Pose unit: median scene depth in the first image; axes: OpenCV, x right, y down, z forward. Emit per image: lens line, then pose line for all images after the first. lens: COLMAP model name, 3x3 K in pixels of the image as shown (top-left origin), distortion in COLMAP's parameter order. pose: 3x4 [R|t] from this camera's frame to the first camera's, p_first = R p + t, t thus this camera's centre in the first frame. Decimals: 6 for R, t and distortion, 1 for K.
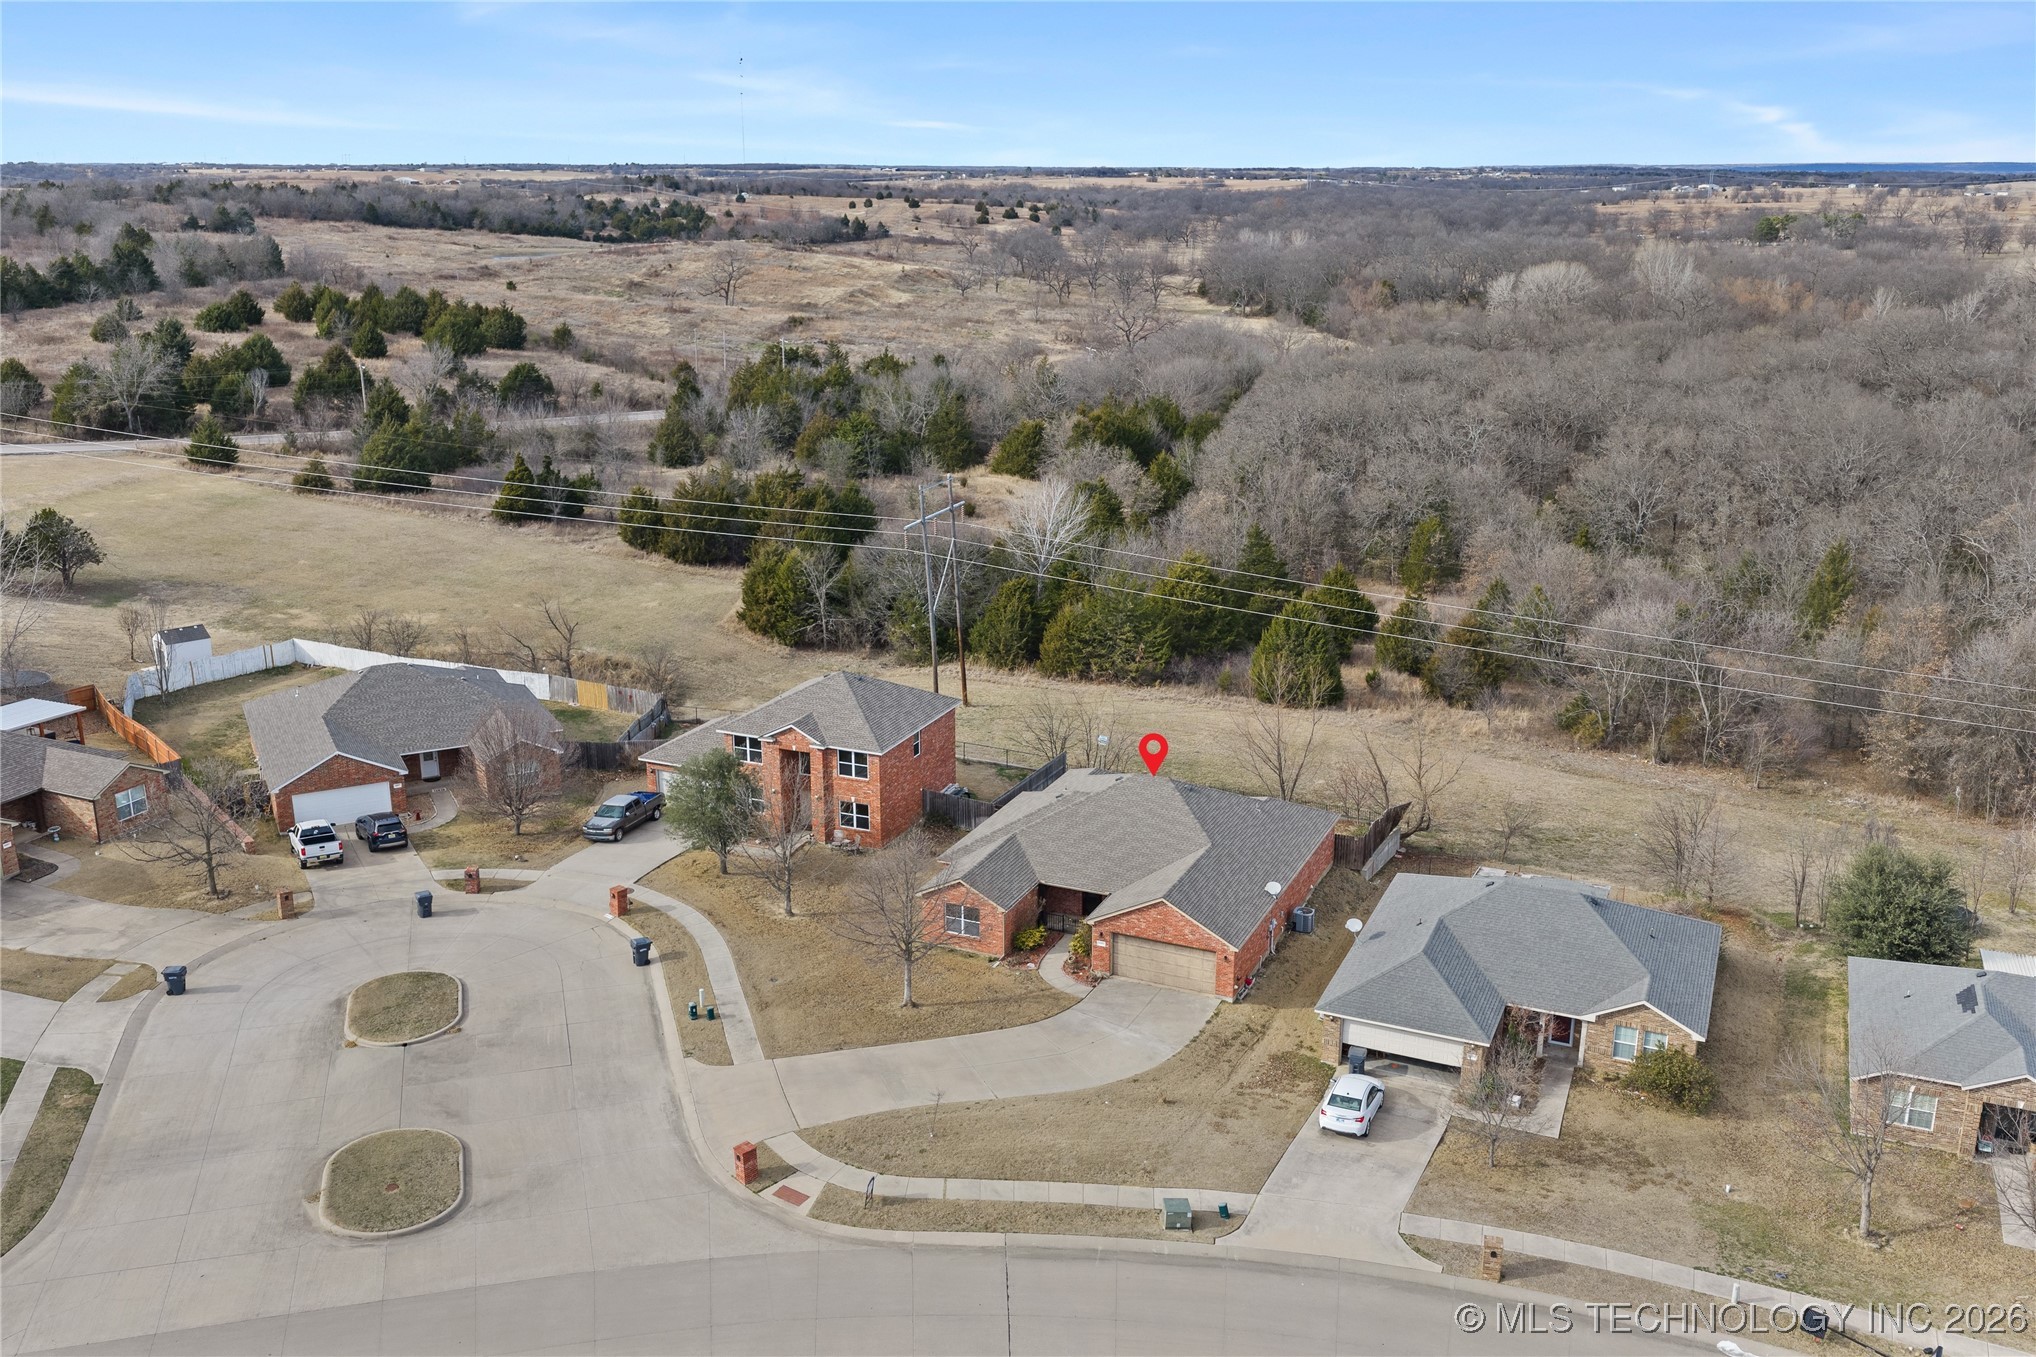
lens RADIAL K [[1709.7, 0, 1018.0], [0, 1709.7, 678.5], [0, 0, 1]] dist [0.014229, -0.038572]
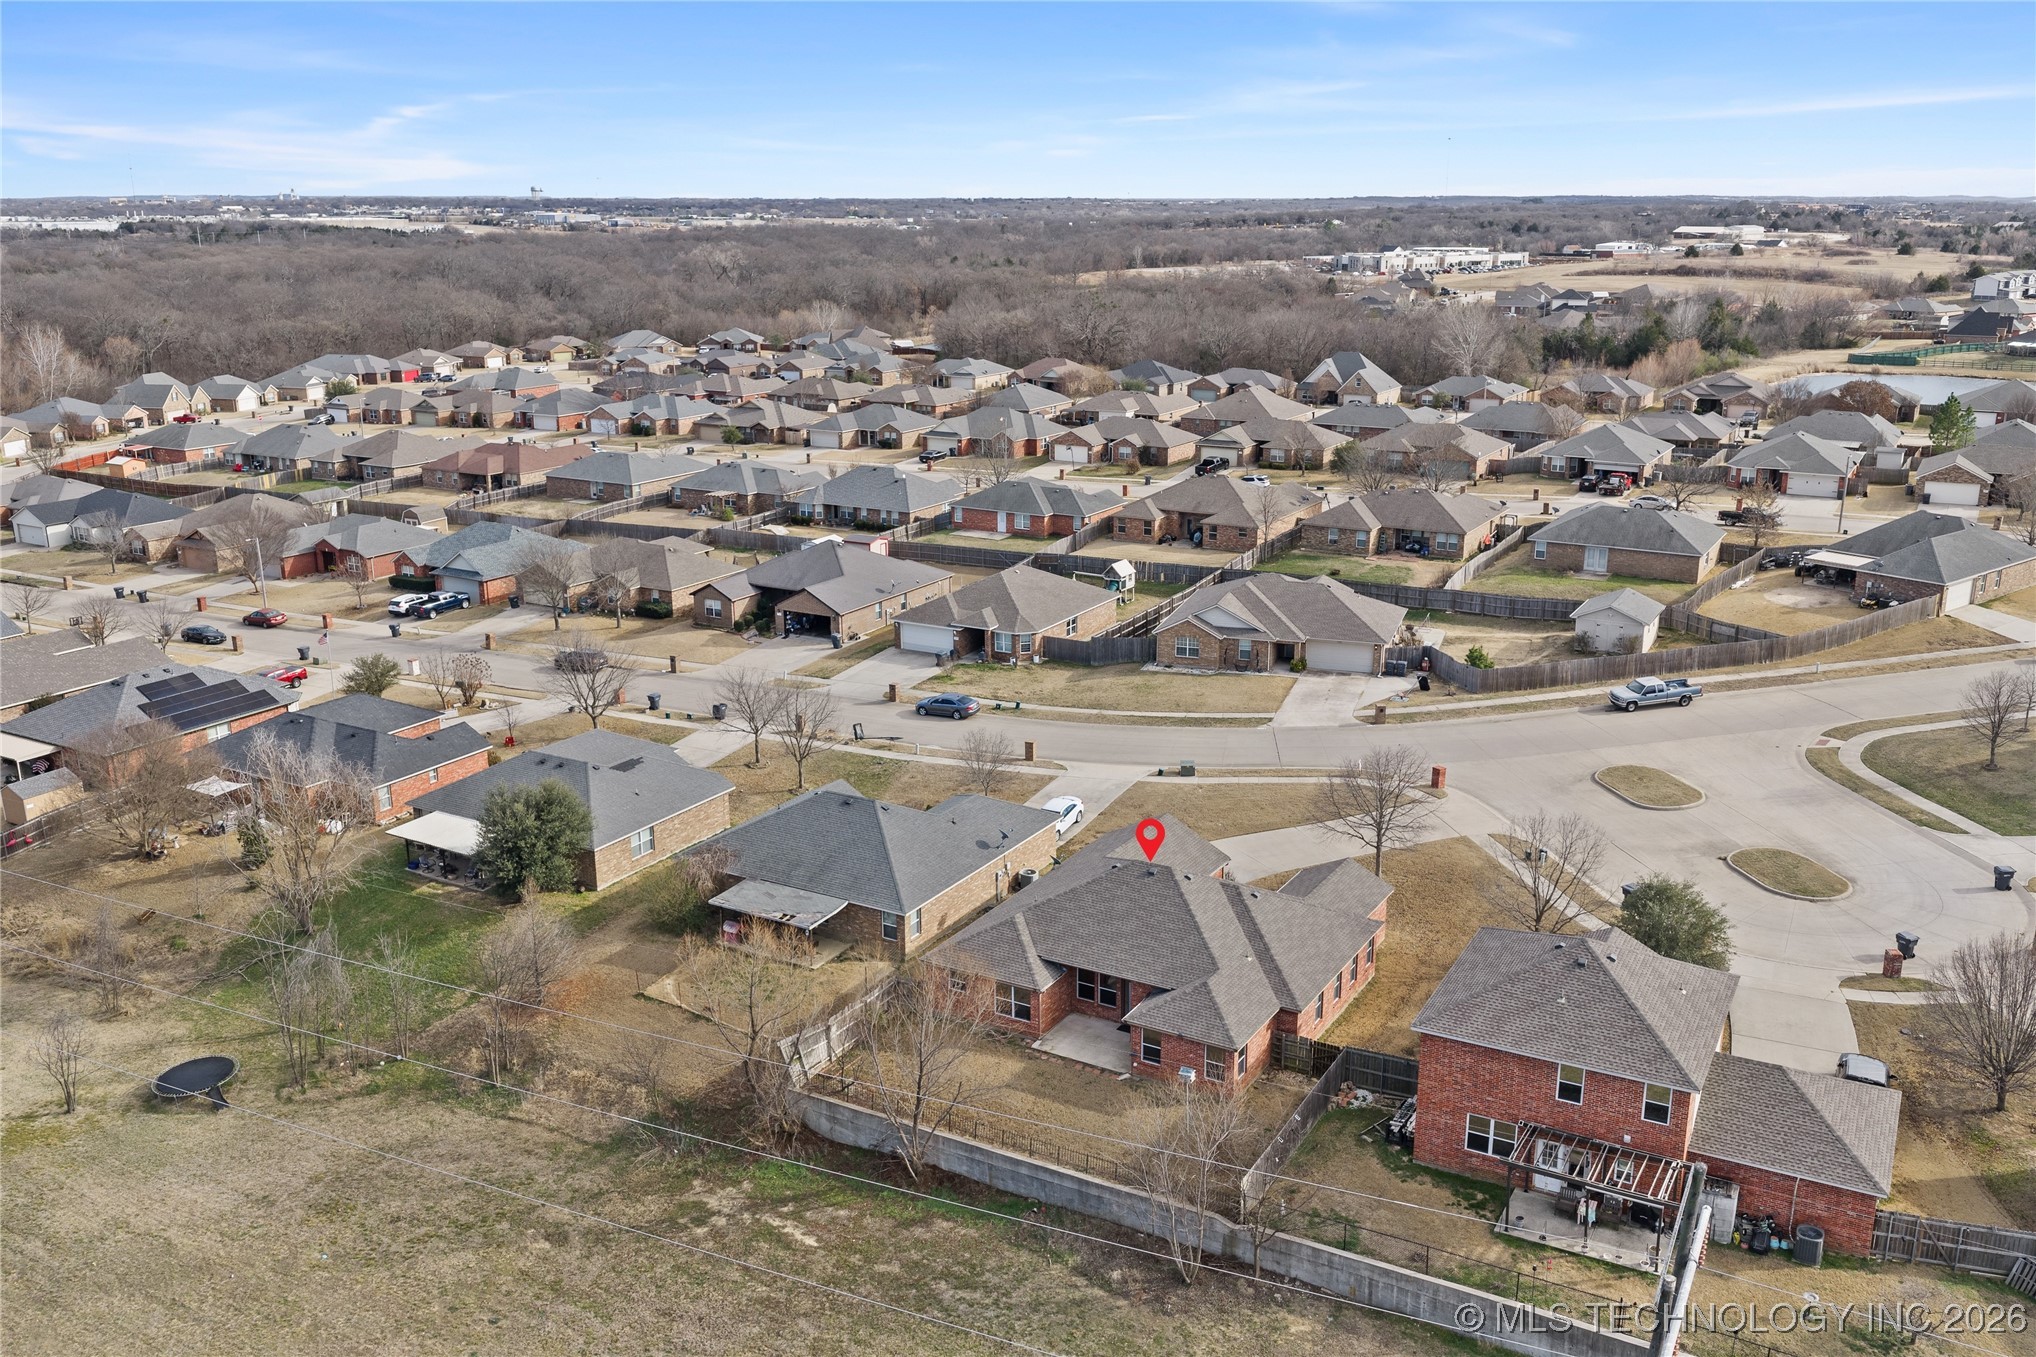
lens RADIAL K [[1709.7, 0, 1018.0], [0, 1709.7, 678.5], [0, 0, 1]] dist [0.014229, -0.038572]
pose [[-0.994855, -0.024194, 0.098376, 0.056183], [0.030775, 0.853000, 0.521003, -0.462586], [-0.096520, 0.521350, -0.847867, 1.602315]]
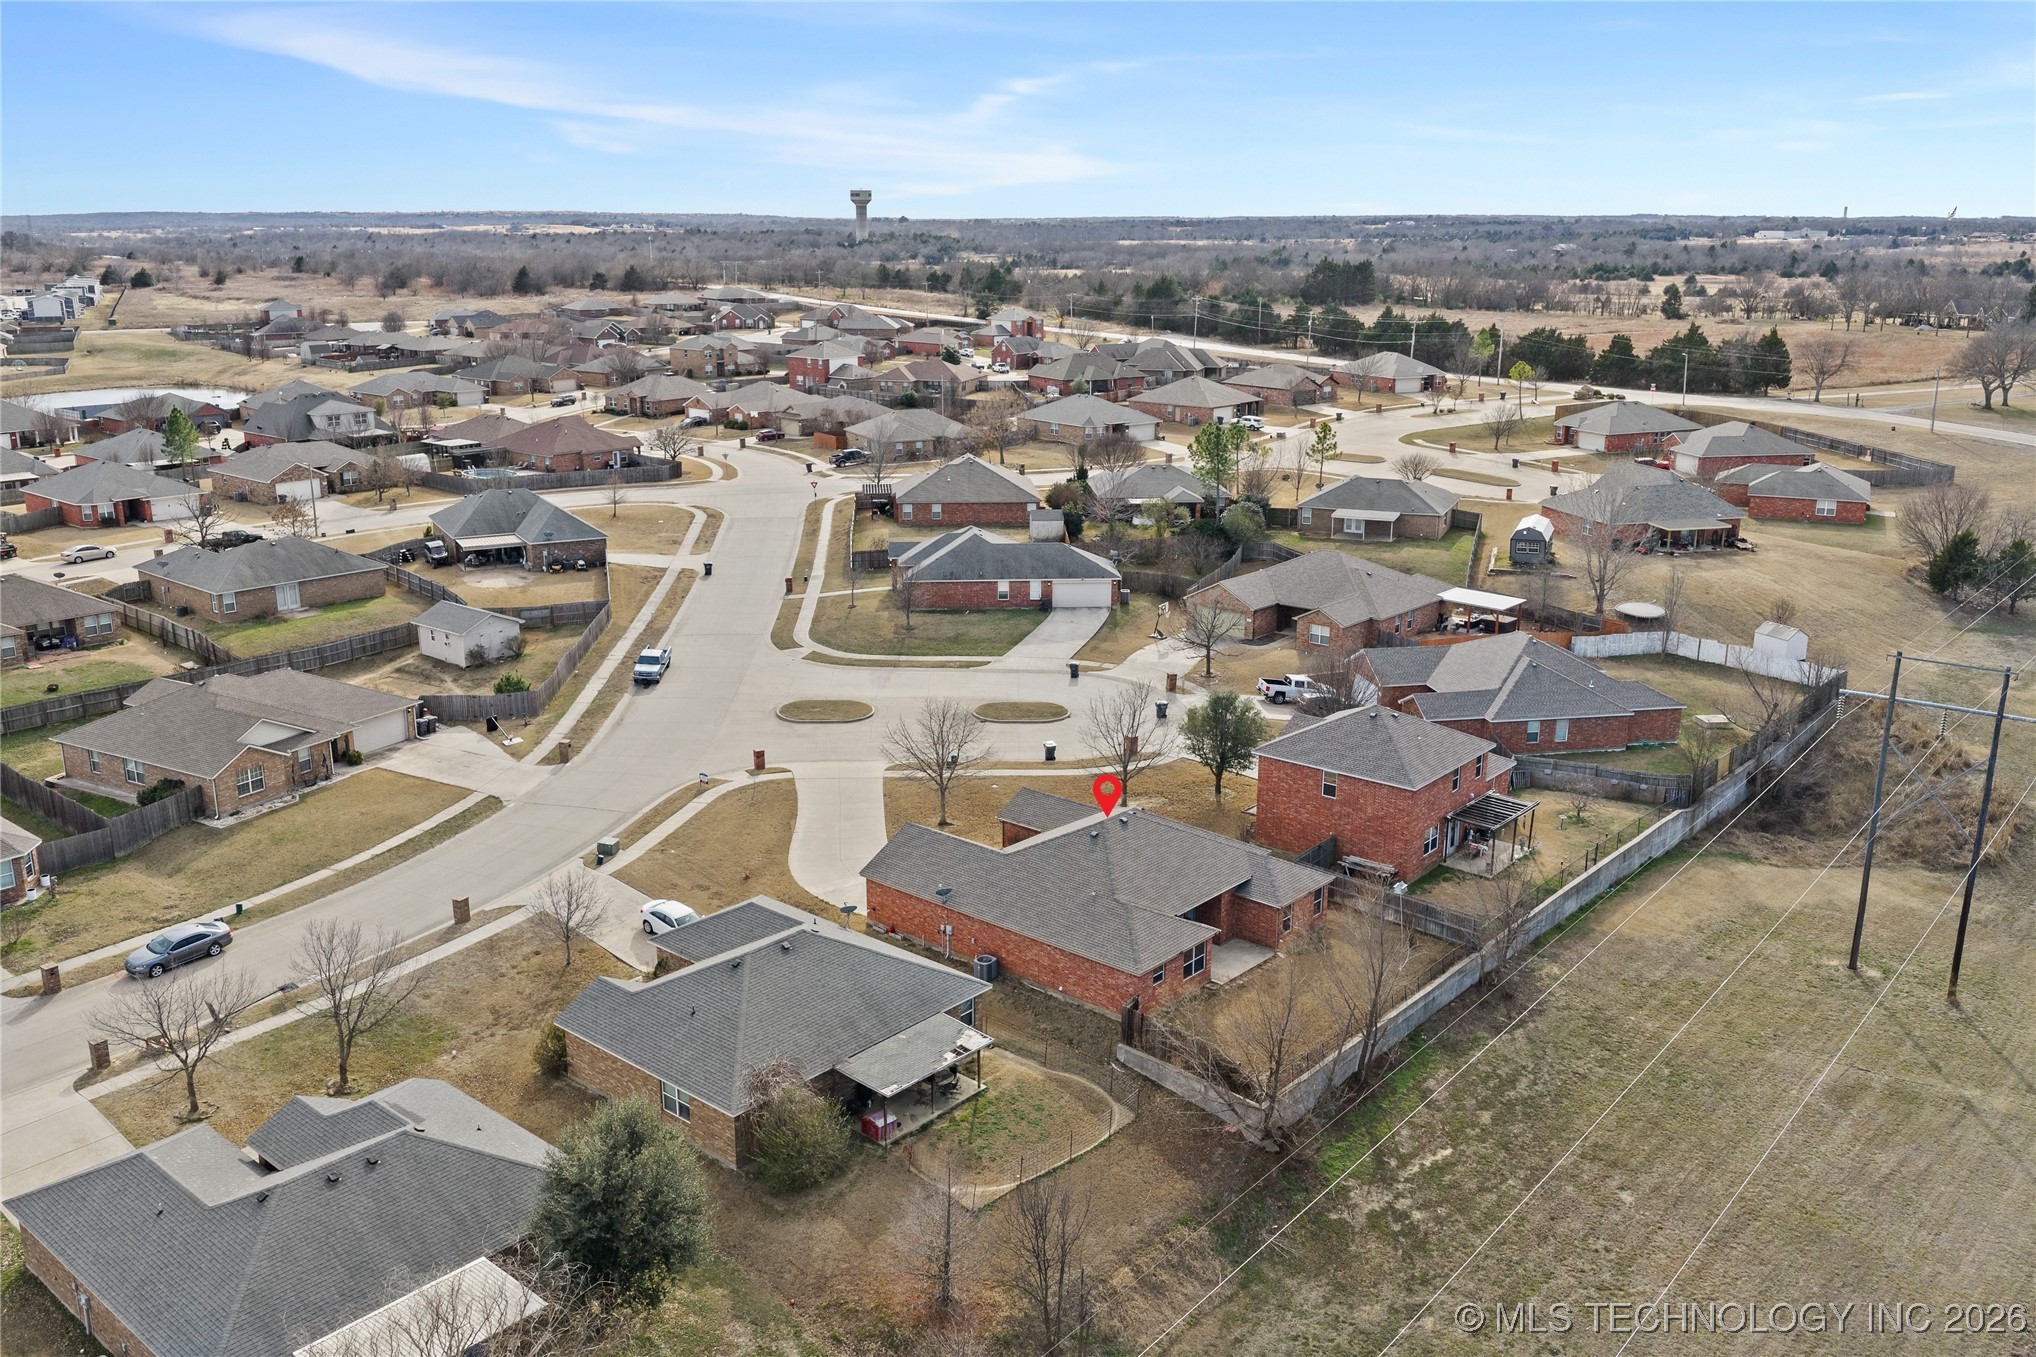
lens RADIAL K [[1709.7, 0, 1018.0], [0, 1709.7, 678.5], [0, 0, 1]] dist [0.014229, -0.038572]
pose [[-0.290890, 0.254747, -0.922218, 0.916708], [-0.256955, 0.907686, 0.331783, -0.304470], [0.921606, 0.333481, -0.198578, 1.041050]]
